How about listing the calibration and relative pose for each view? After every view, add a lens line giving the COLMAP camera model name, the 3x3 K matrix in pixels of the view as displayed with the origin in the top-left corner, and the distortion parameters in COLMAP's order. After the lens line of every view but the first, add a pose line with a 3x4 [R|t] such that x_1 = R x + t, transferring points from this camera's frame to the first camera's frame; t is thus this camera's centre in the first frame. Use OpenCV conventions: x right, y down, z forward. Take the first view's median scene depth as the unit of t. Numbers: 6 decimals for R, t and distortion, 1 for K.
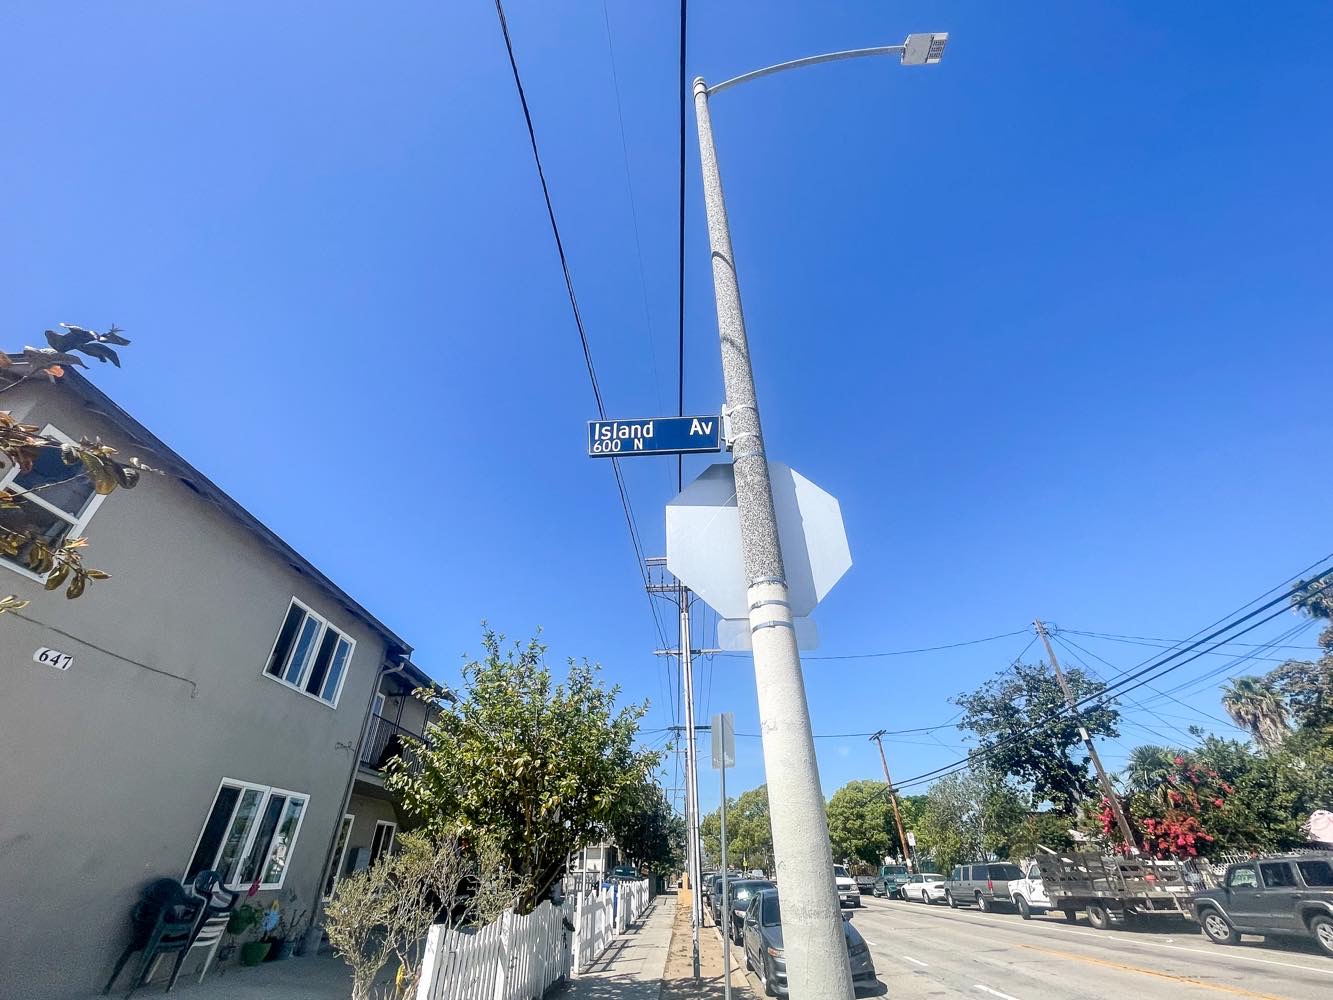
lens RADIAL K [[545.1, 0, 668.2], [0, 545.1, 503.5], [0, 0, 1]] dist [0.001402, -0.000467]
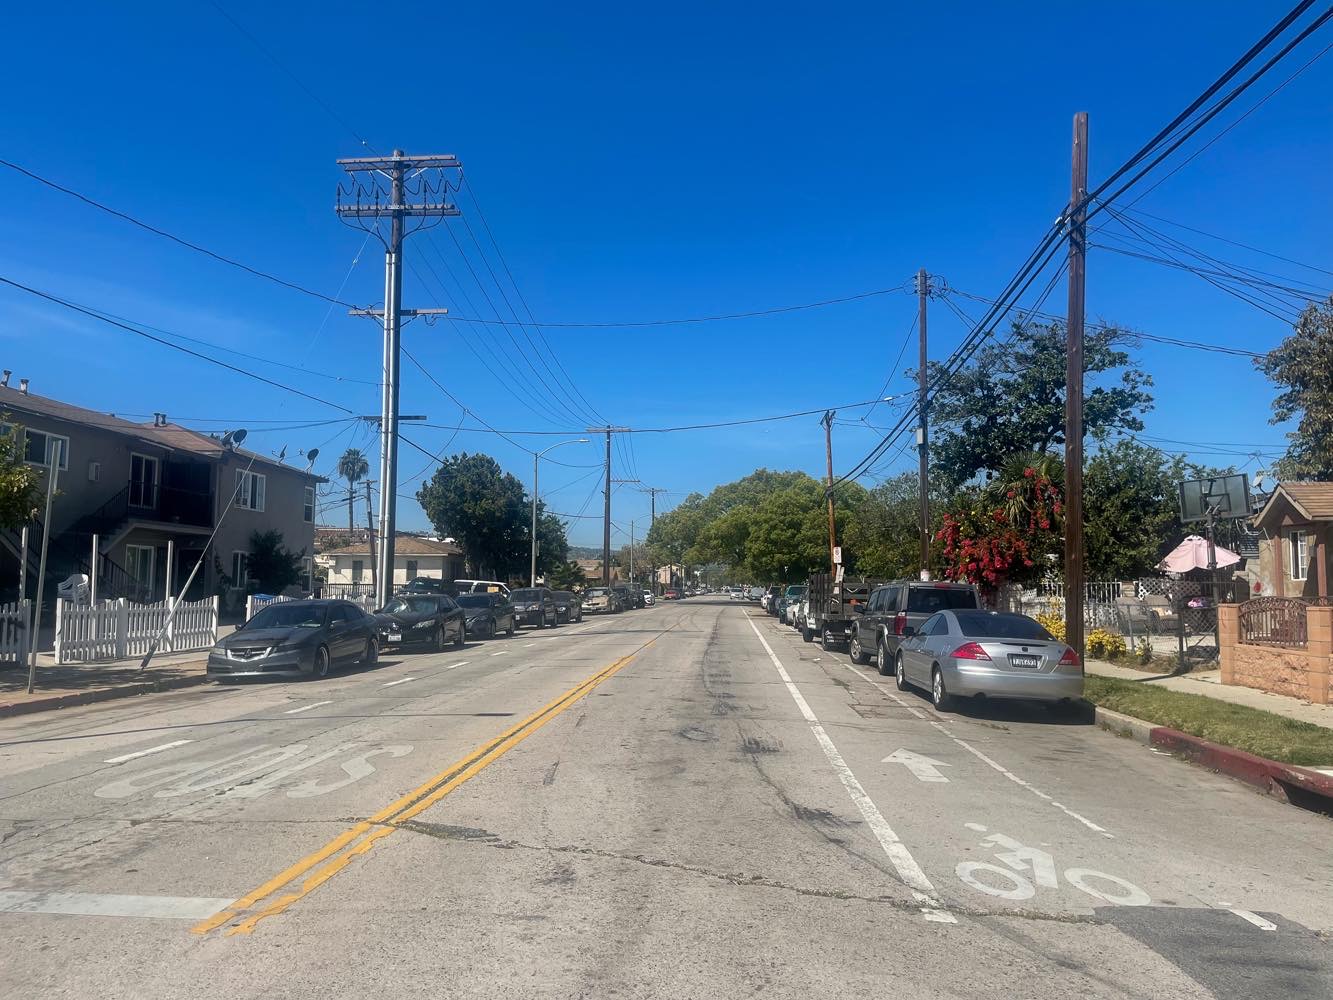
lens RADIAL K [[1017.2, 0, 658.7], [0, 1017.2, 504.8], [0, 0, 1]] dist [0.027406, -0.007884]
pose [[0.998799, 0.017643, -0.045716, 0.245709], [0.007007, 0.871929, 0.489583, -0.076454], [0.048499, -0.489315, 0.870757, -0.109852]]
